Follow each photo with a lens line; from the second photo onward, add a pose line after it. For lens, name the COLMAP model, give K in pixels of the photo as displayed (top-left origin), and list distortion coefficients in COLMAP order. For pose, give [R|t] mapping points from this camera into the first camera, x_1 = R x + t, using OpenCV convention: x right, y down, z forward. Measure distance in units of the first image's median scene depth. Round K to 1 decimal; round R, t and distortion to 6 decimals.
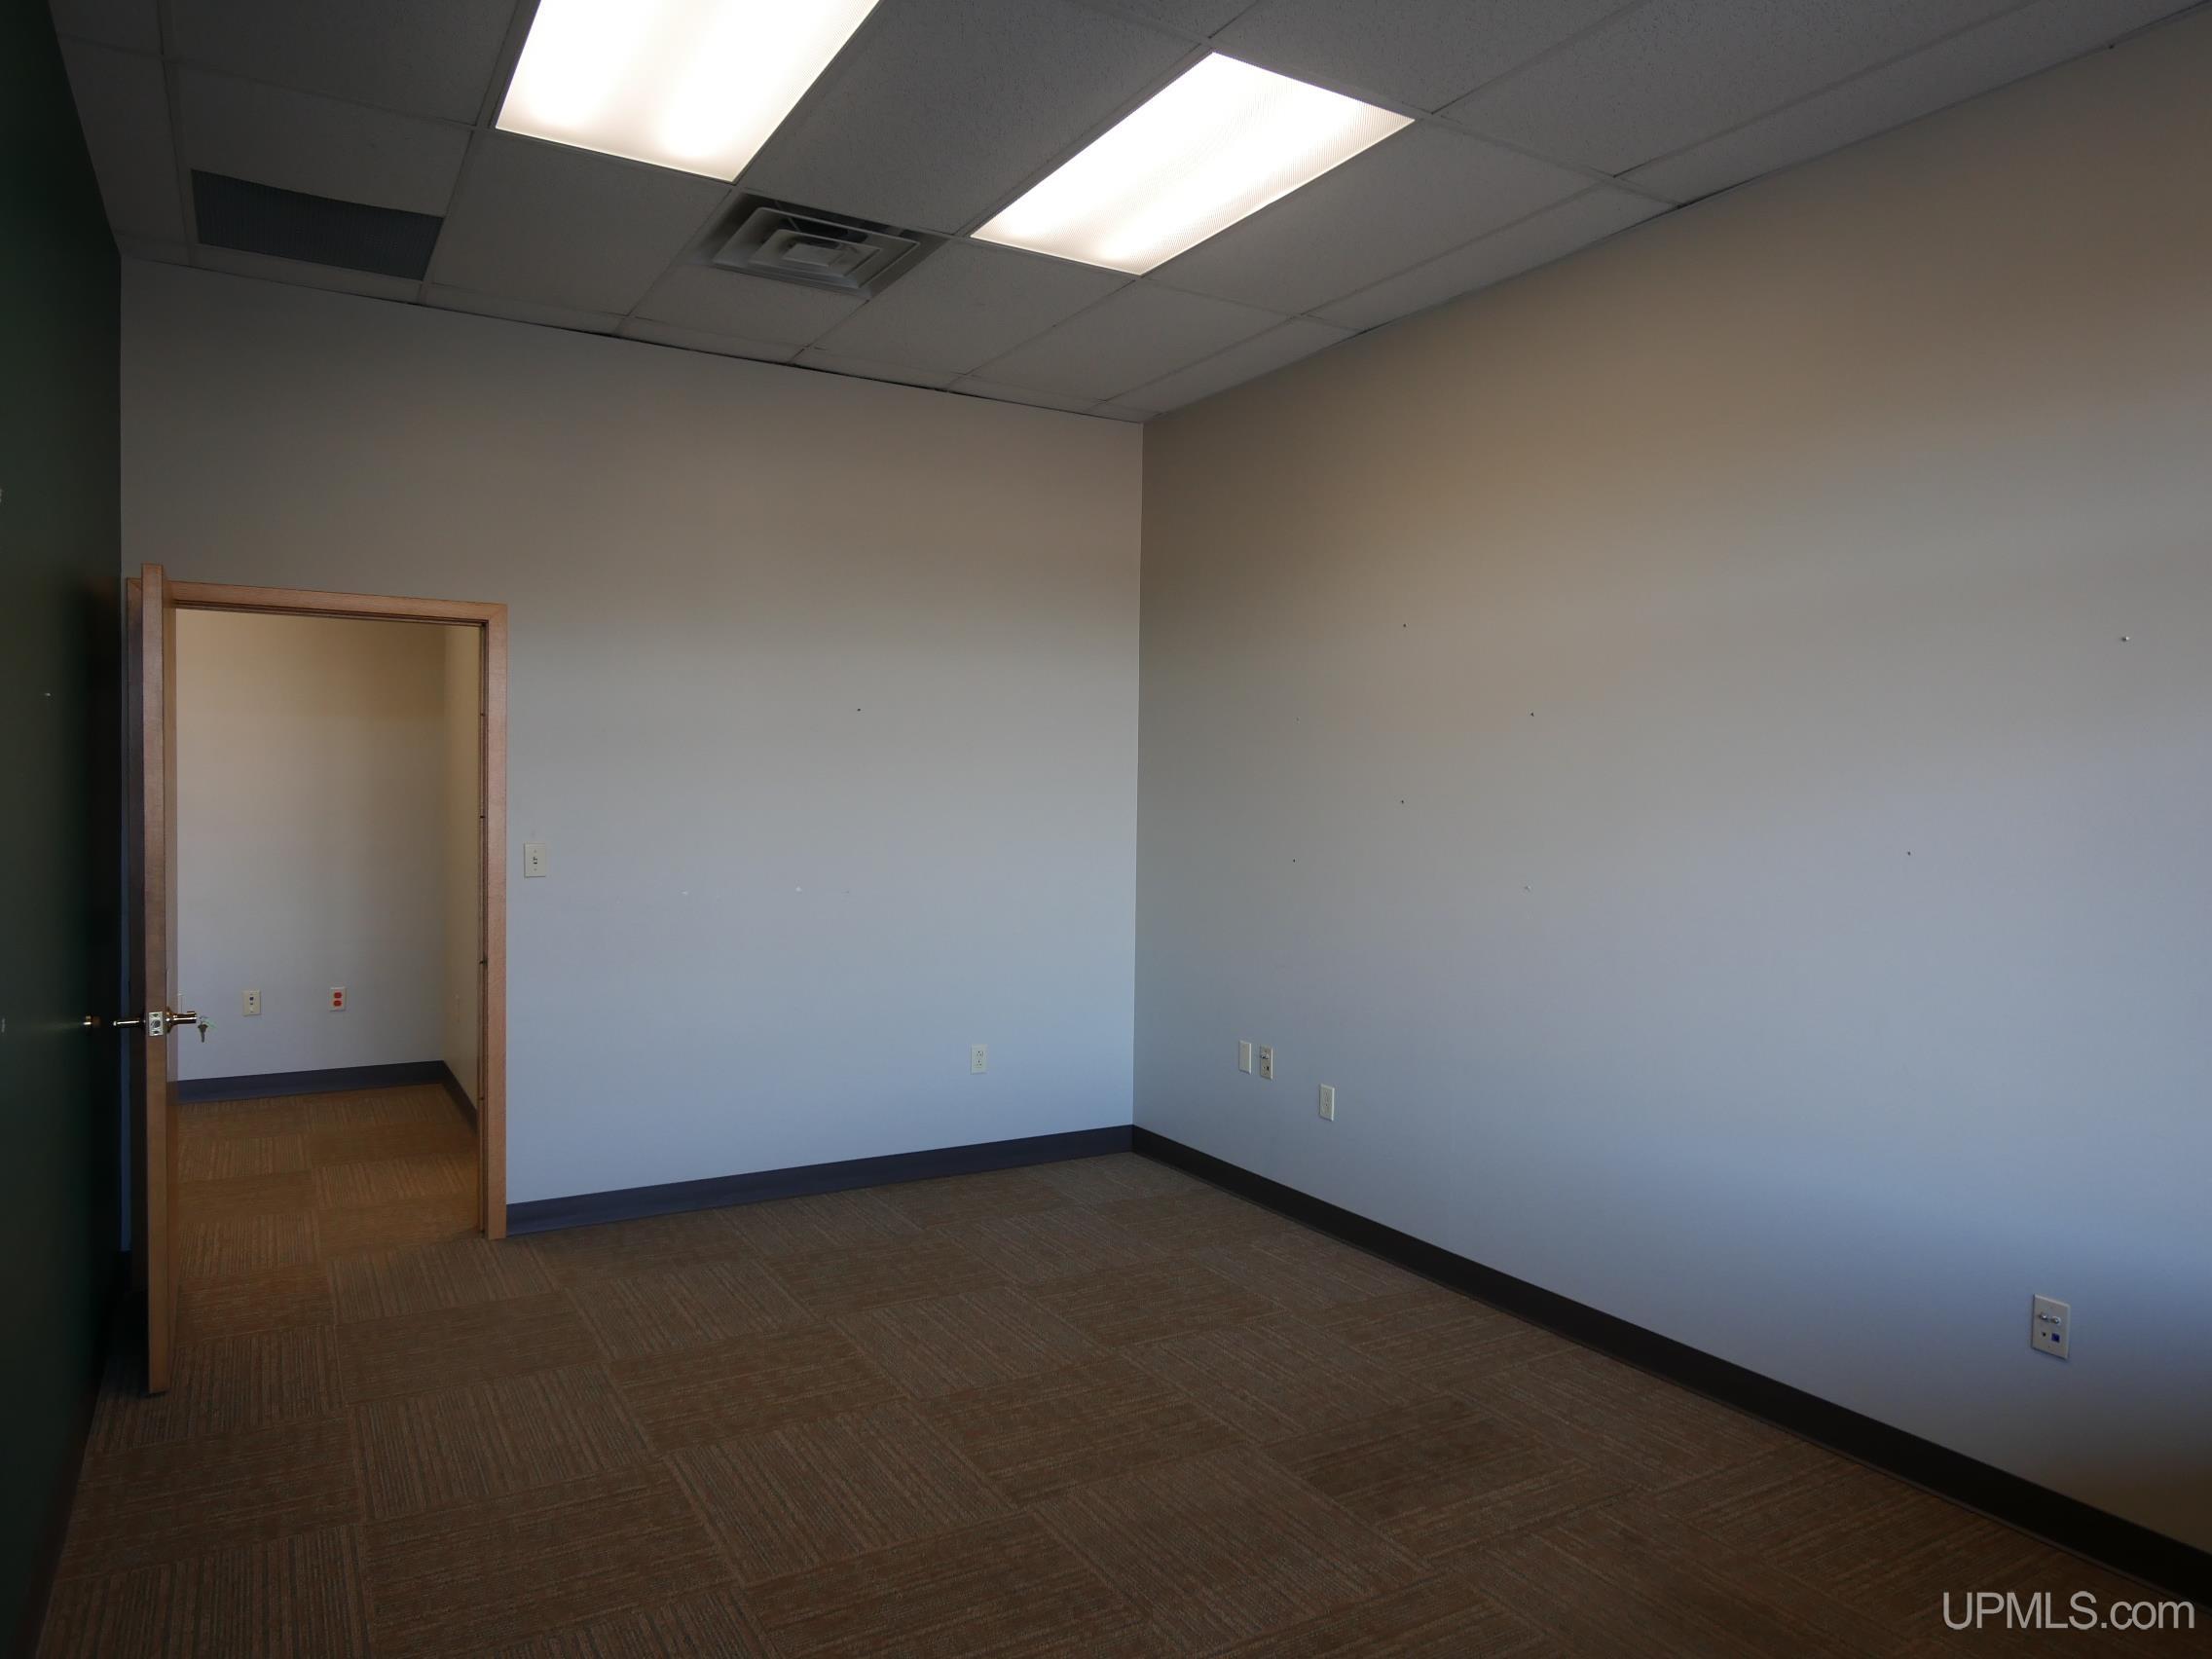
lens RADIAL K [[1415.0, 0, 1089.1], [0, 1415.0, 832.3], [0, 0, 1]] dist [0.005504, -0.005979]
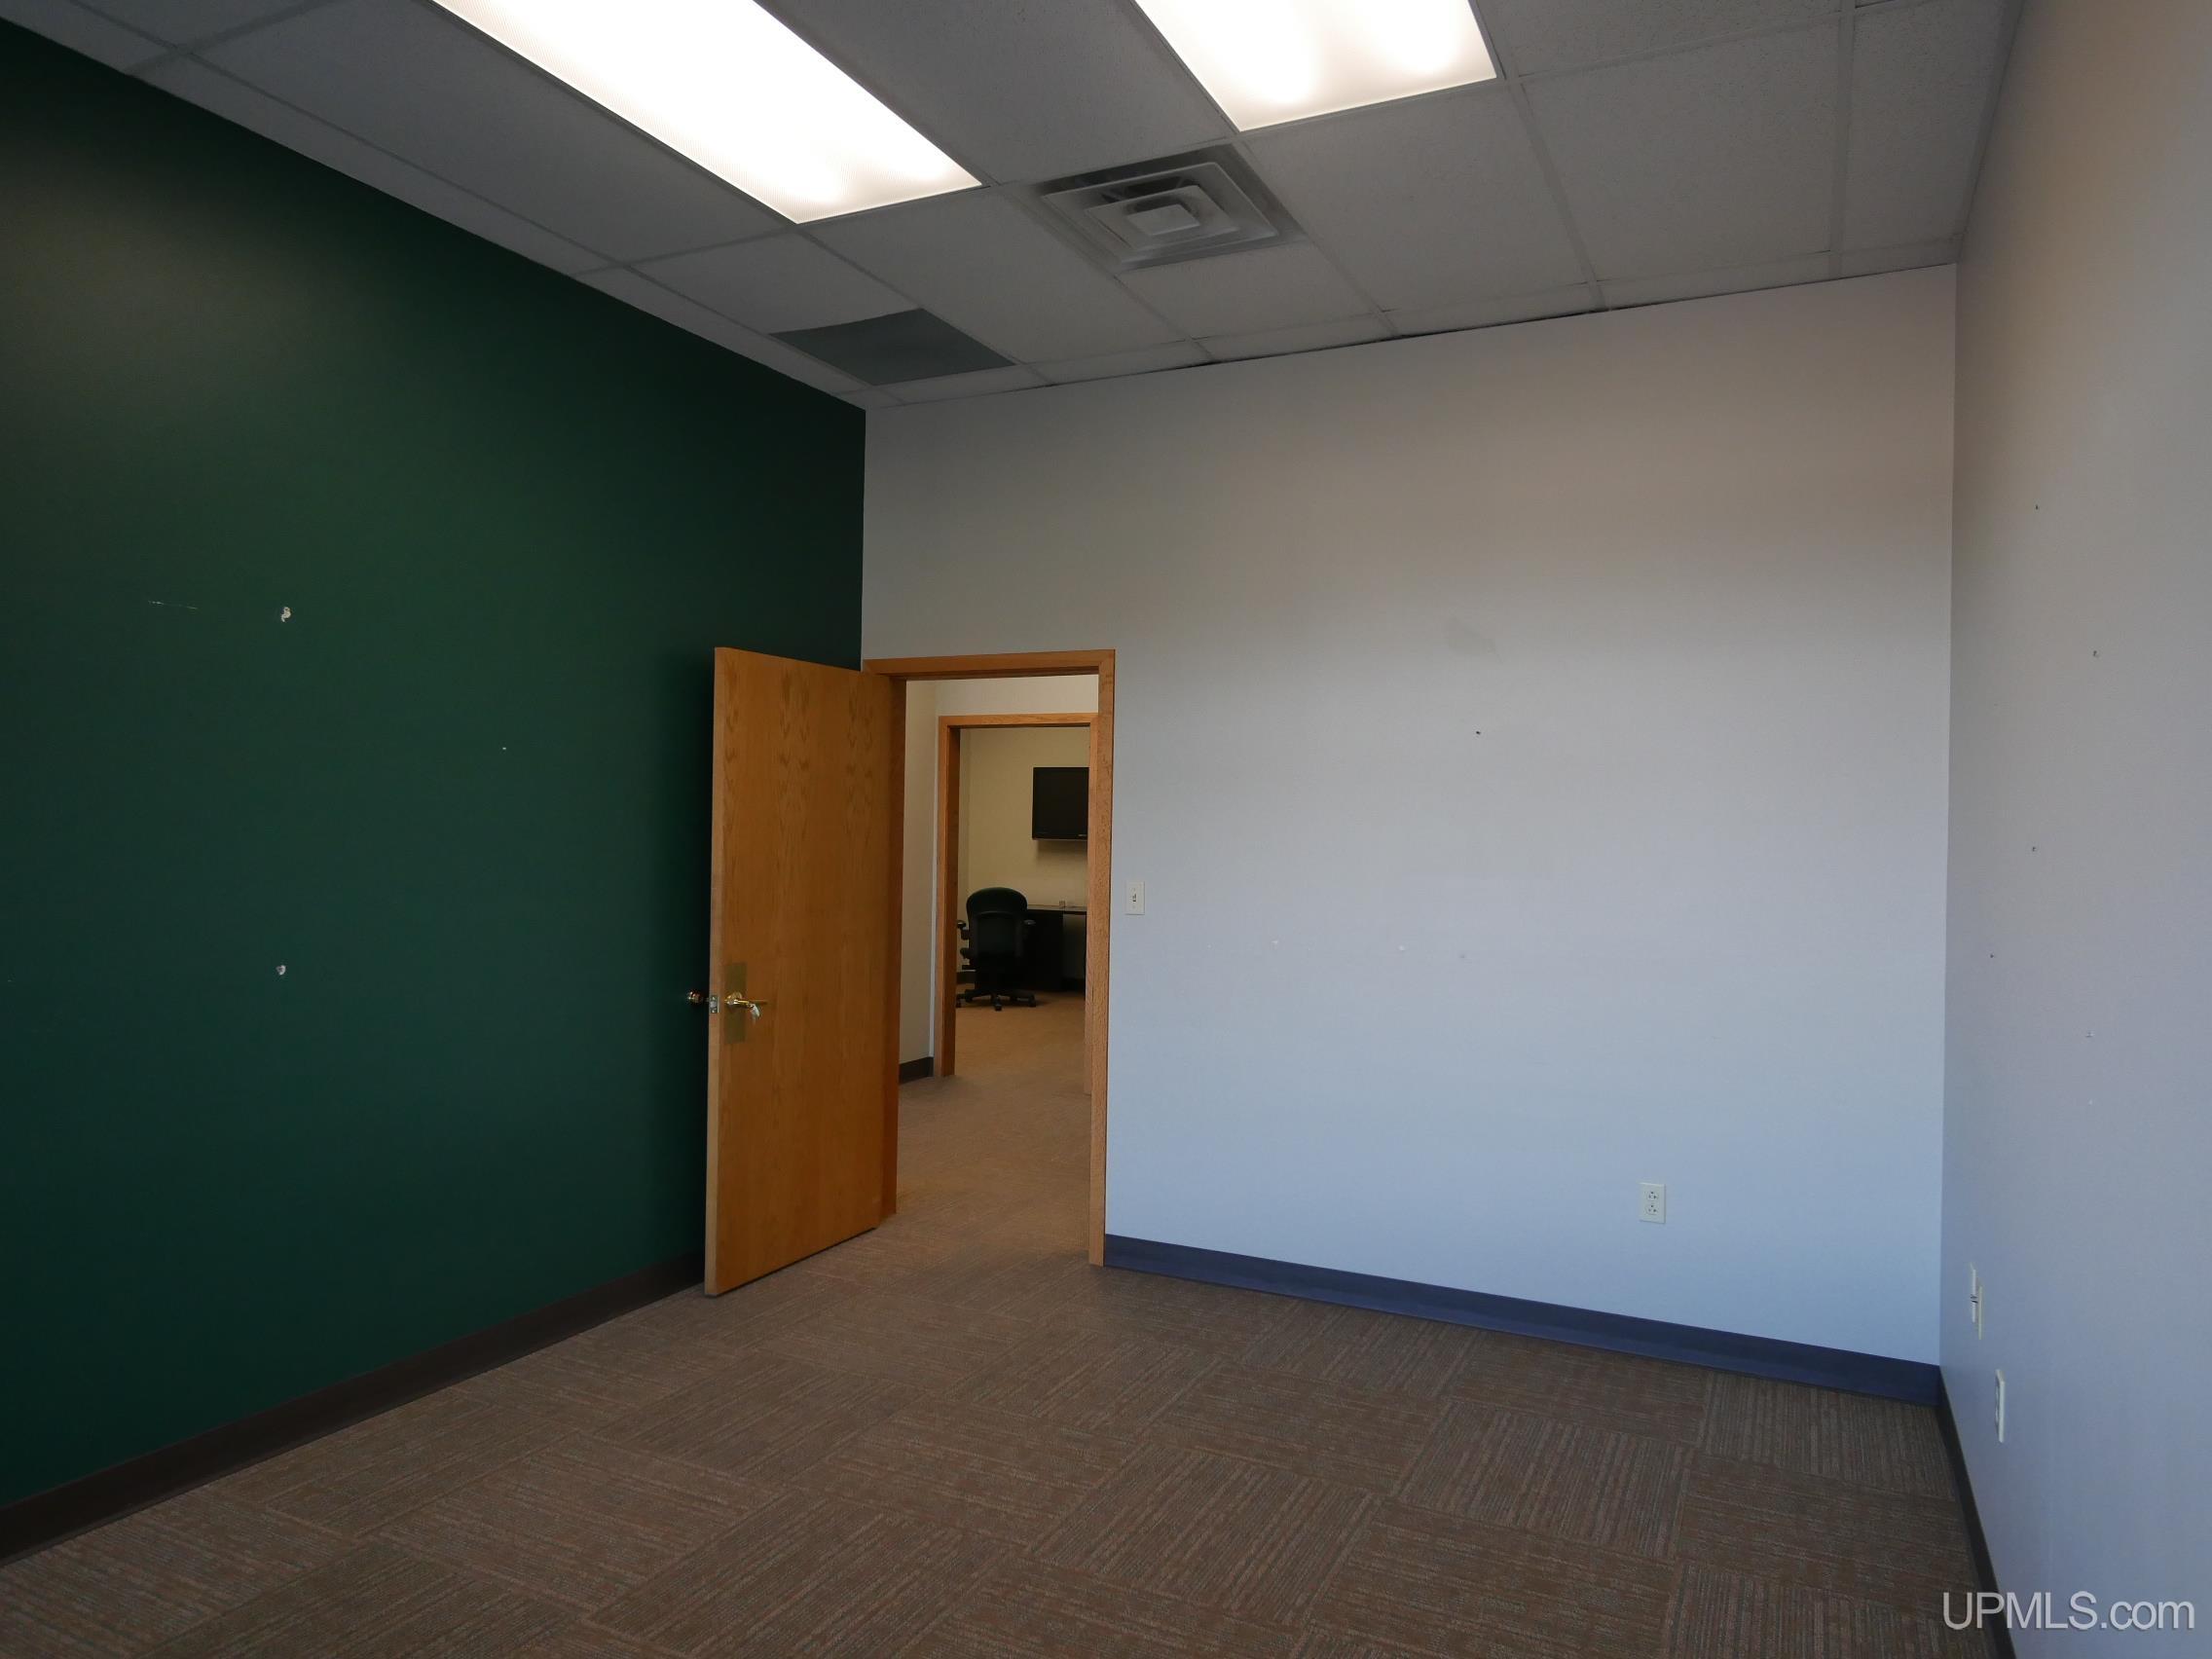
lens RADIAL K [[1415.0, 0, 1097.2], [0, 1415.0, 828.3], [0, 0, 1]] dist [0.005504, -0.005979]
pose [[0.555313, -0.003951, -0.831632, 0.485564], [-0.037709, 0.998841, -0.029925, 0.001084], [0.830786, 0.047978, 0.554521, 0.459342]]
